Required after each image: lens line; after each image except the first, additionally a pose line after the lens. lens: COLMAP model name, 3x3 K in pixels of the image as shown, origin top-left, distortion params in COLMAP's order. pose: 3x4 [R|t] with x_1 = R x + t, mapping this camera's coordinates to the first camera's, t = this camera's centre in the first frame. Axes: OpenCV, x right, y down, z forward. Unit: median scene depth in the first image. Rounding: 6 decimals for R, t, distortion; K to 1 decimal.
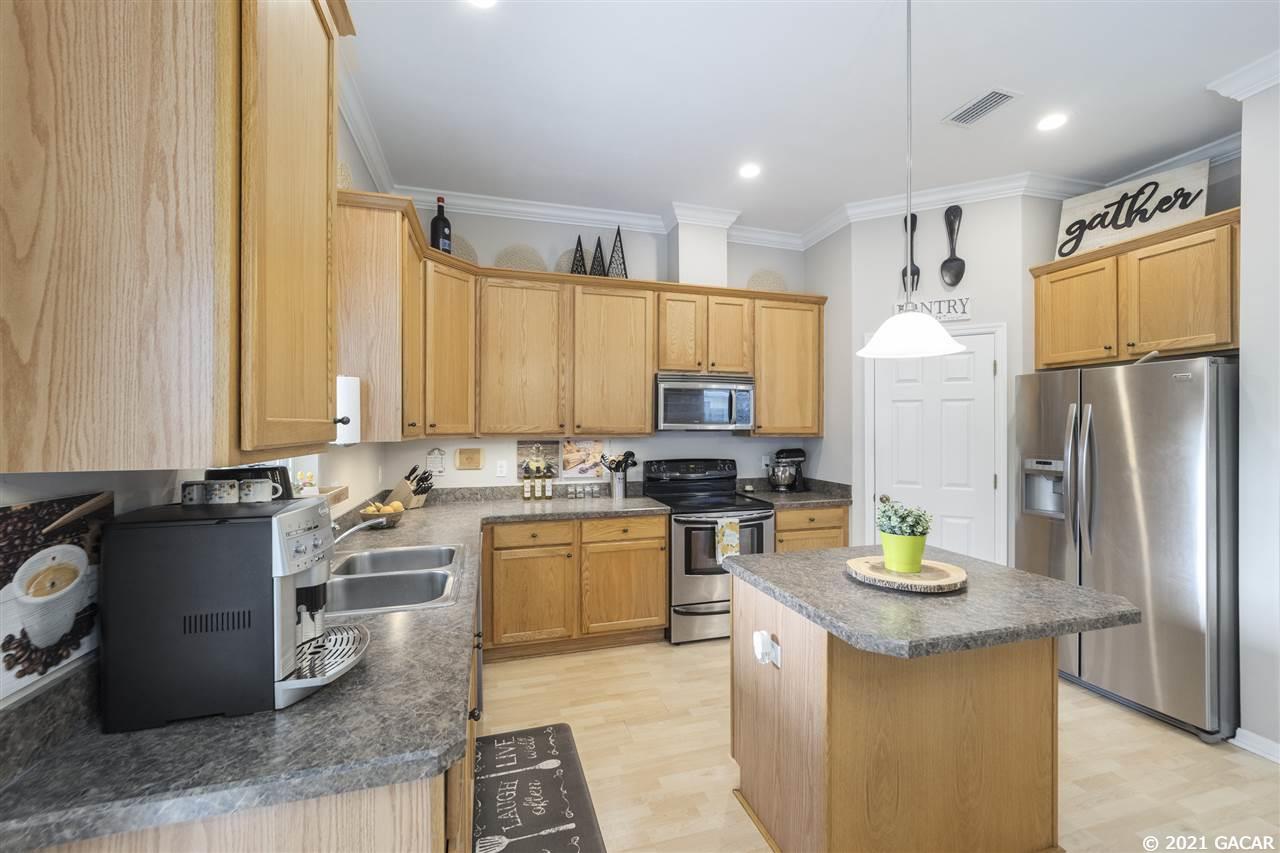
lens RADIAL K [[514.1, 0, 639.9], [0, 514.1, 430.4], [0, 0, 1]] dist [-0.009085, 0.003168]
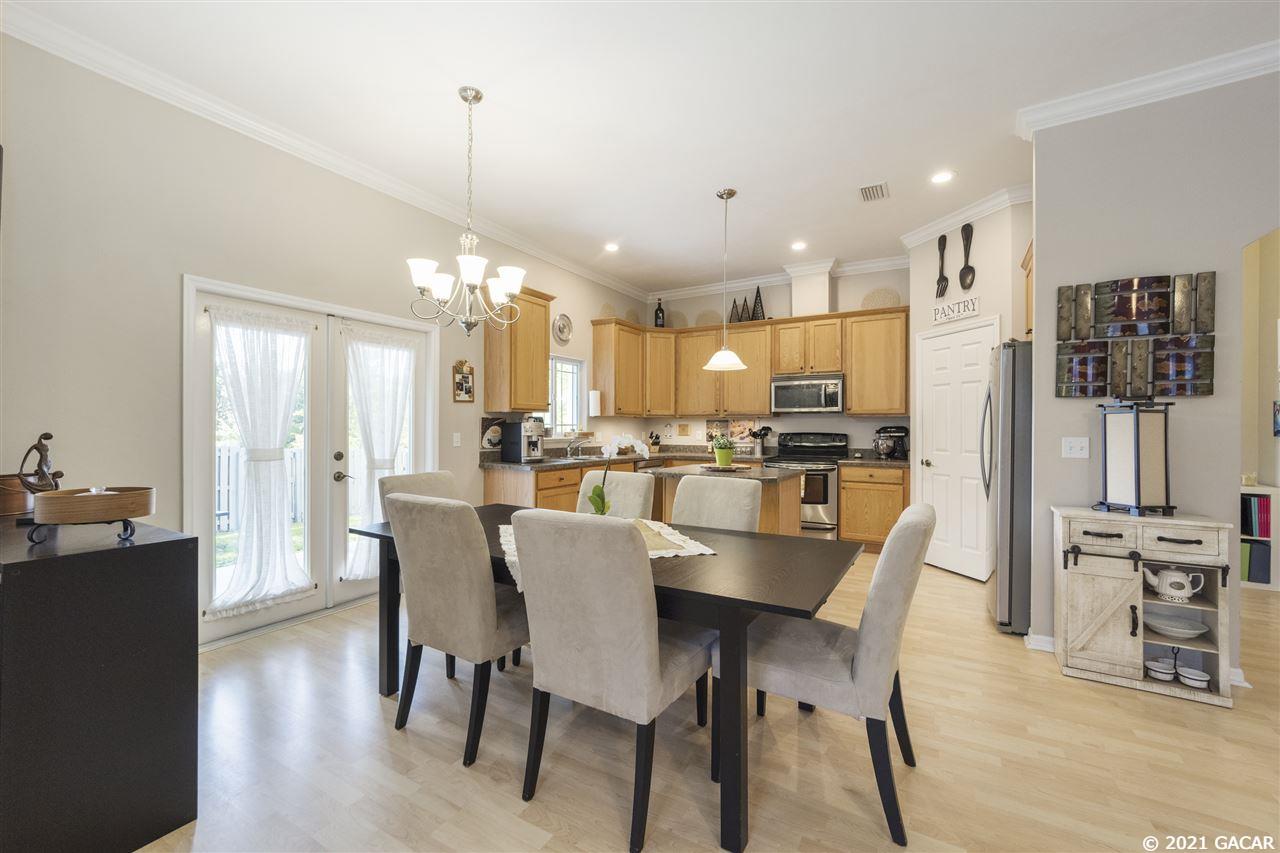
lens RADIAL K [[514.1, 0, 641.4], [0, 514.1, 427.3], [0, 0, 1]] dist [-0.009085, 0.003168]
pose [[0.678184, 0.001062, -0.734892, 0.921238], [-0.007788, 0.999953, -0.005742, 0.057796], [0.734851, 0.009617, 0.678160, -0.373126]]
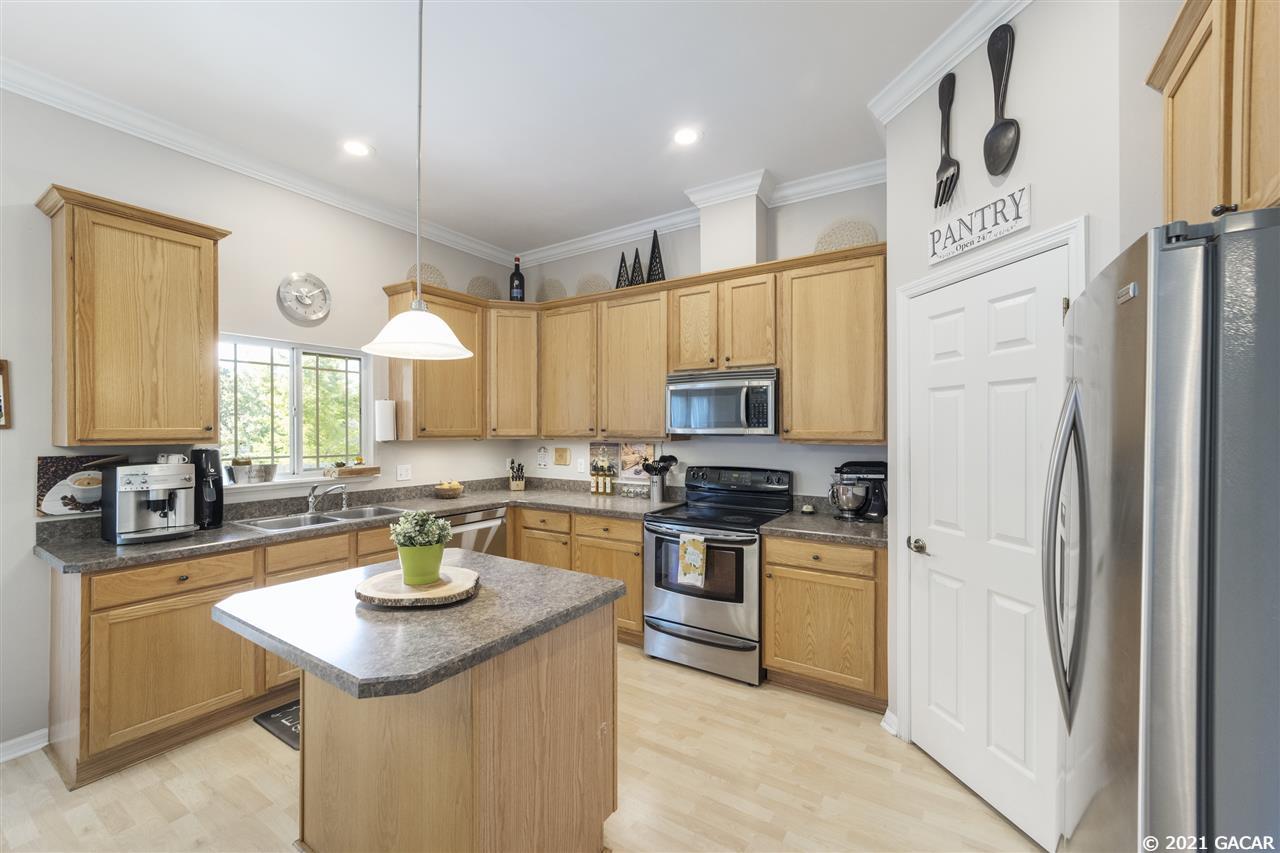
lens RADIAL K [[514.1, 0, 642.1], [0, 514.1, 430.3], [0, 0, 1]] dist [-0.009085, 0.003168]
pose [[0.652205, 0.000883, -0.758043, 0.726302], [-0.004546, 0.999986, -0.002747, -0.004567], [0.758029, 0.005237, 0.652199, 0.331838]]
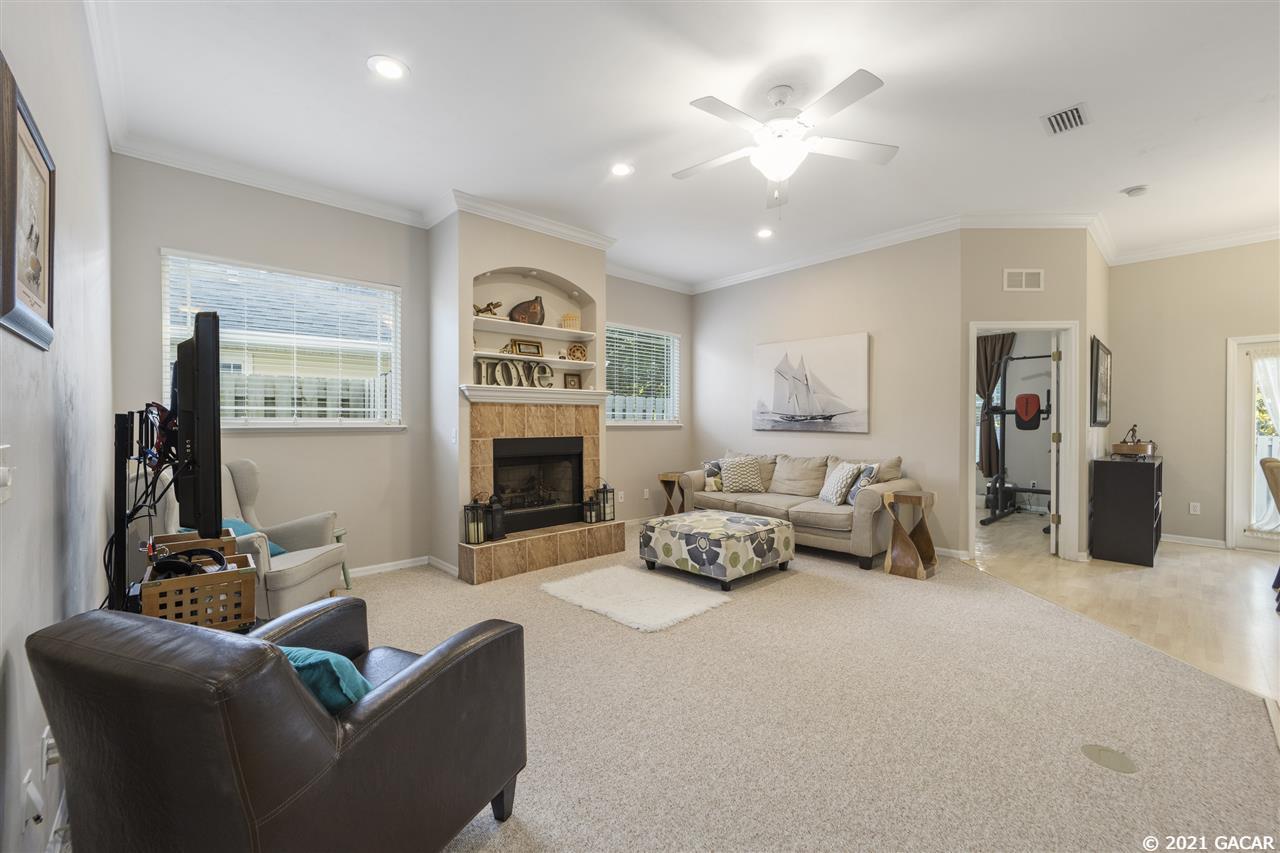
lens RADIAL K [[514.1, 0, 640.5], [0, 514.1, 429.9], [0, 0, 1]] dist [-0.009085, 0.003168]
pose [[-0.895664, 0.005520, -0.444696, 1.925419], [-0.004376, 0.999765, 0.021223, 0.055883], [0.444709, 0.020954, -0.895430, 0.165282]]
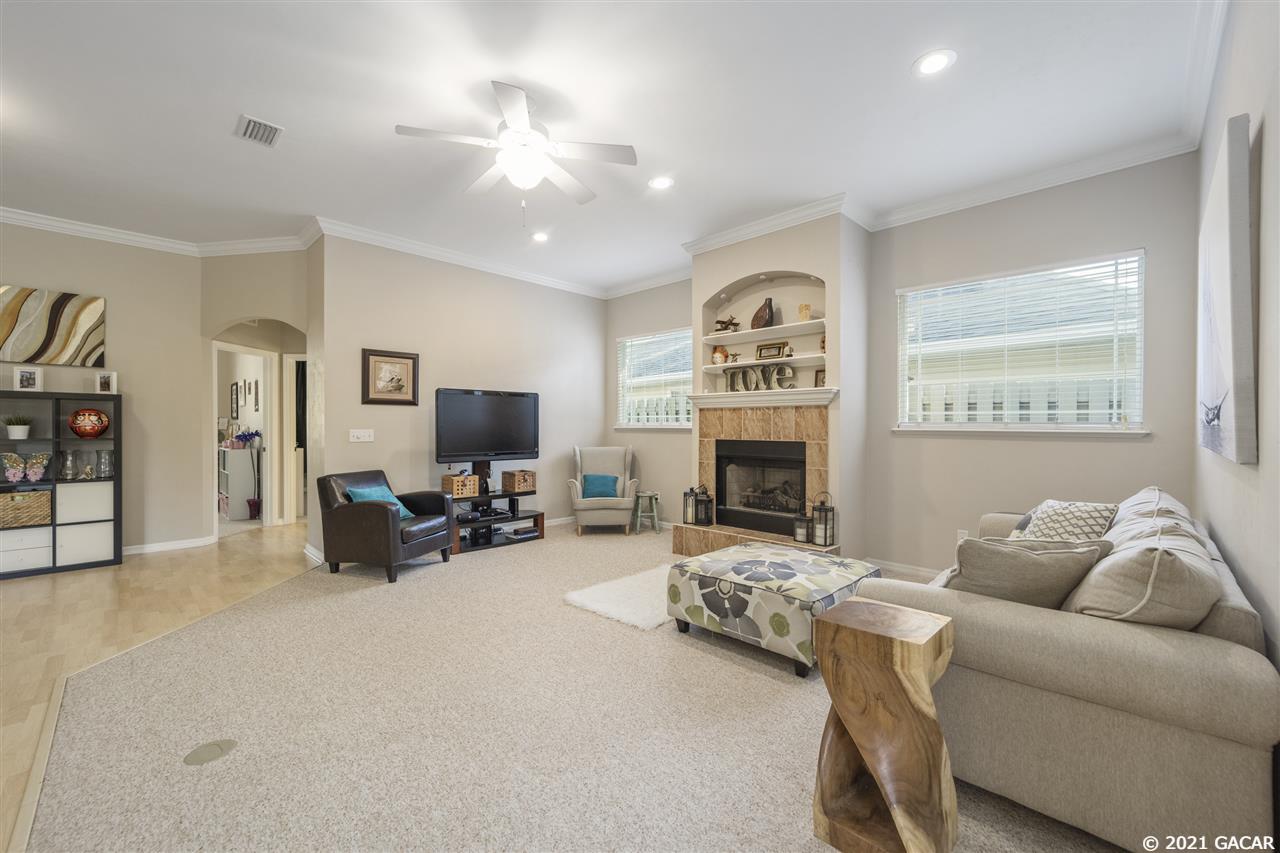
lens RADIAL K [[514.1, 0, 637.3], [0, 514.1, 427.7], [0, 0, 1]] dist [-0.009085, 0.003168]
pose [[-0.482544, -0.008014, 0.875835, 0.624410], [0.001936, 0.999946, 0.010216, 0.057464], [-0.875870, 0.006625, -0.482502, -0.204031]]
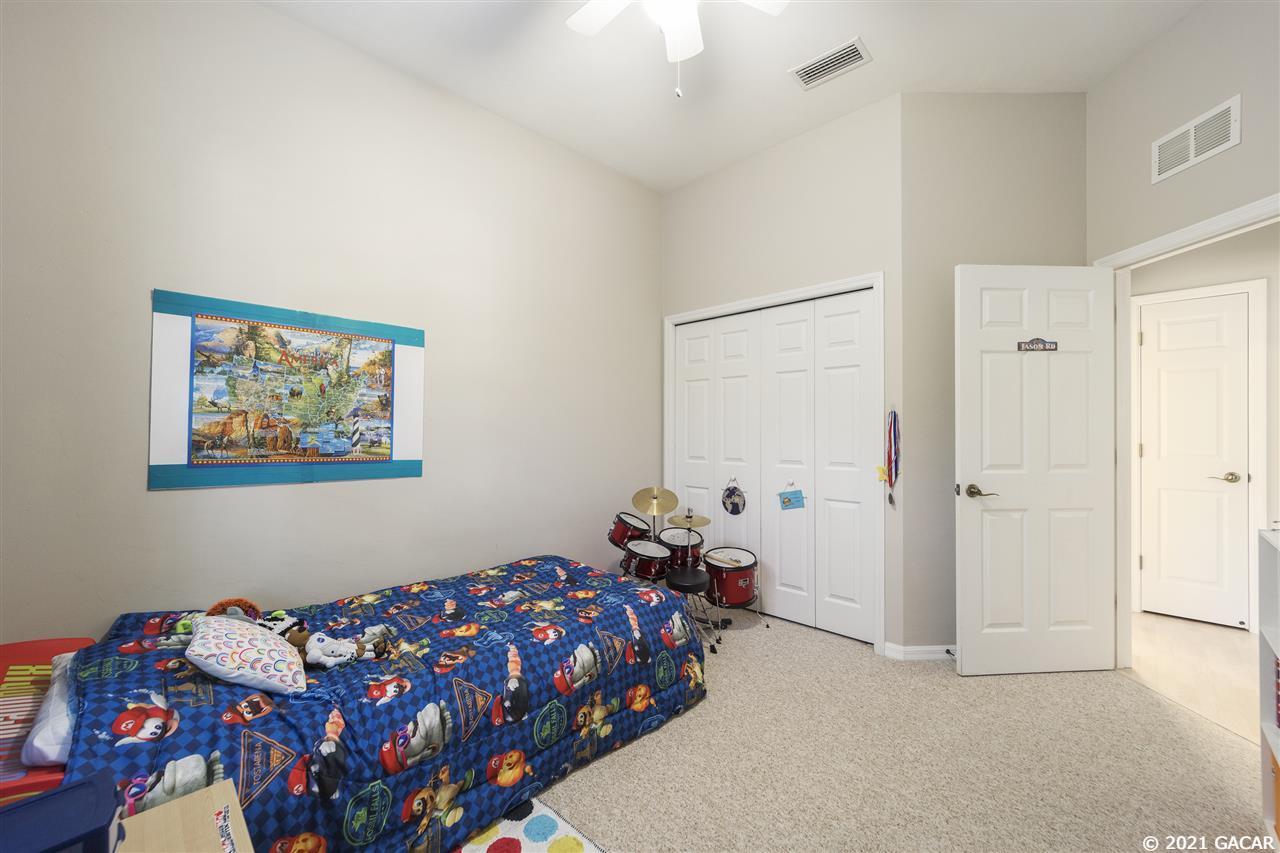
lens RADIAL K [[514.1, 0, 640.4], [0, 514.1, 429.5], [0, 0, 1]] dist [-0.009085, 0.003168]
pose [[-0.484728, 0.009787, 0.874610, 0.336662], [0.002697, 0.999949, -0.009695, 0.060604], [-0.874661, -0.002341, -0.484730, 0.329615]]
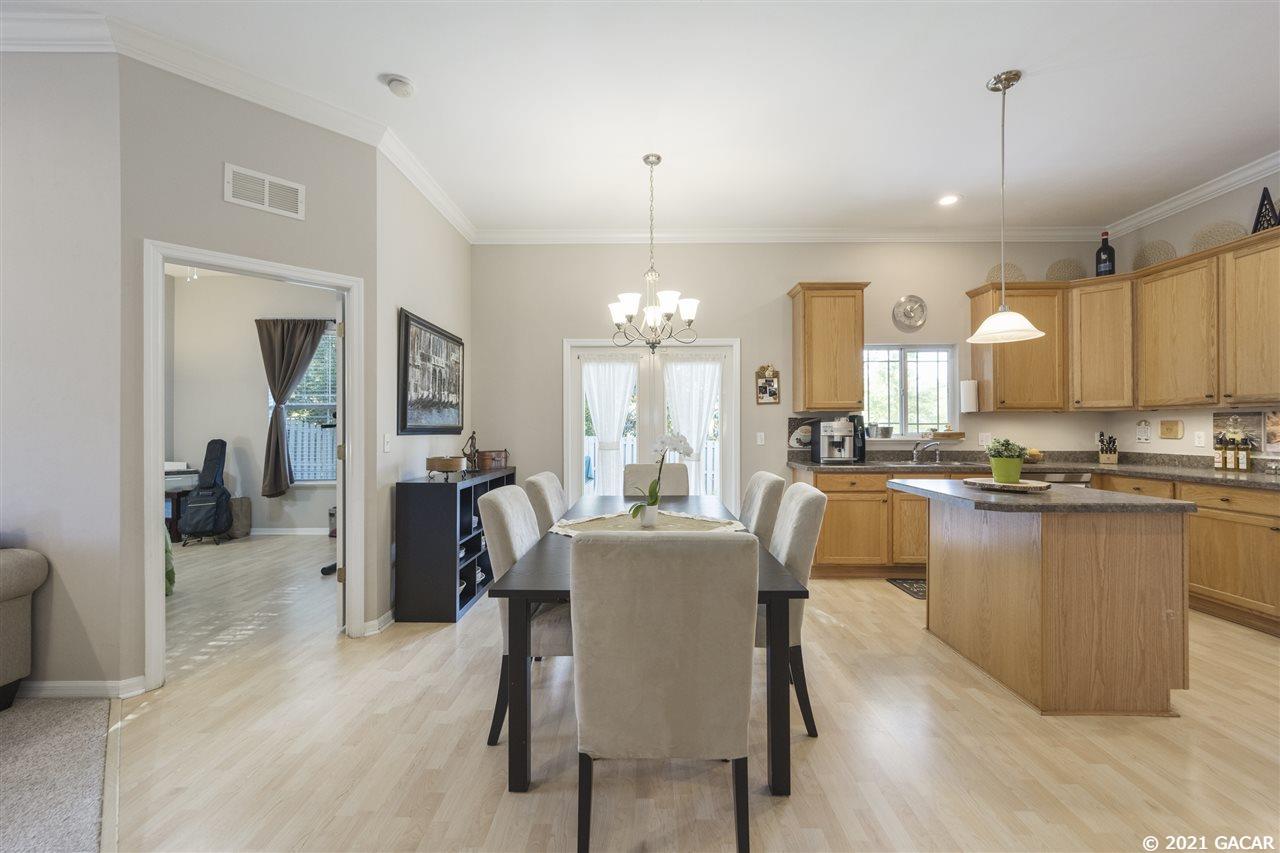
lens RADIAL K [[514.1, 0, 638.7], [0, 514.1, 424.7], [0, 0, 1]] dist [-0.009085, 0.003168]
pose [[-0.296401, -0.004539, -0.955053, 1.094066], [-0.004449, 0.999984, -0.003372, 0.053238], [0.955053, 0.003249, -0.296416, 0.200864]]
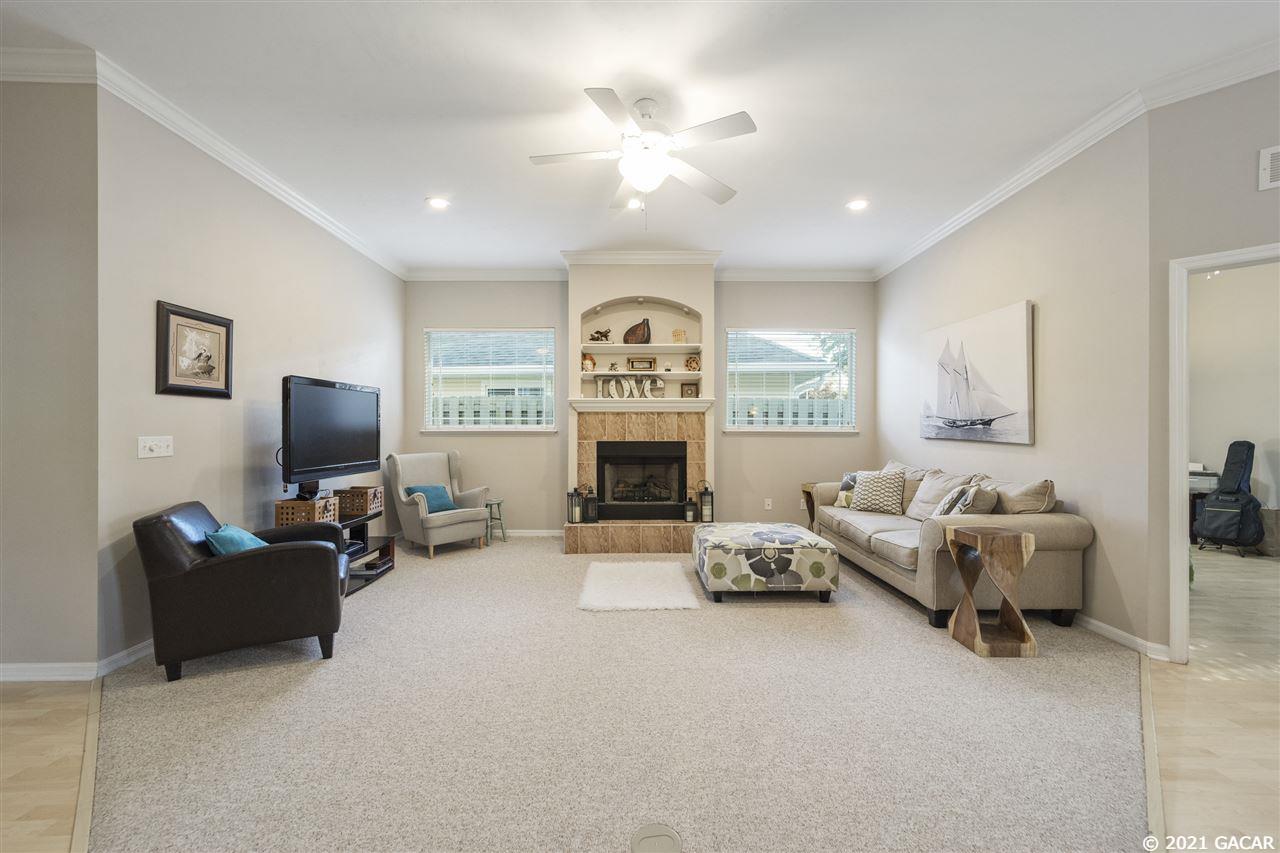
lens RADIAL K [[514.1, 0, 639.5], [0, 514.1, 429.2], [0, 0, 1]] dist [-0.009085, 0.003168]
pose [[-0.960655, -0.004296, 0.277710, 1.187987], [-0.001584, 0.999949, 0.009989, 0.054103], [-0.277739, 0.009156, -0.960613, 0.322945]]
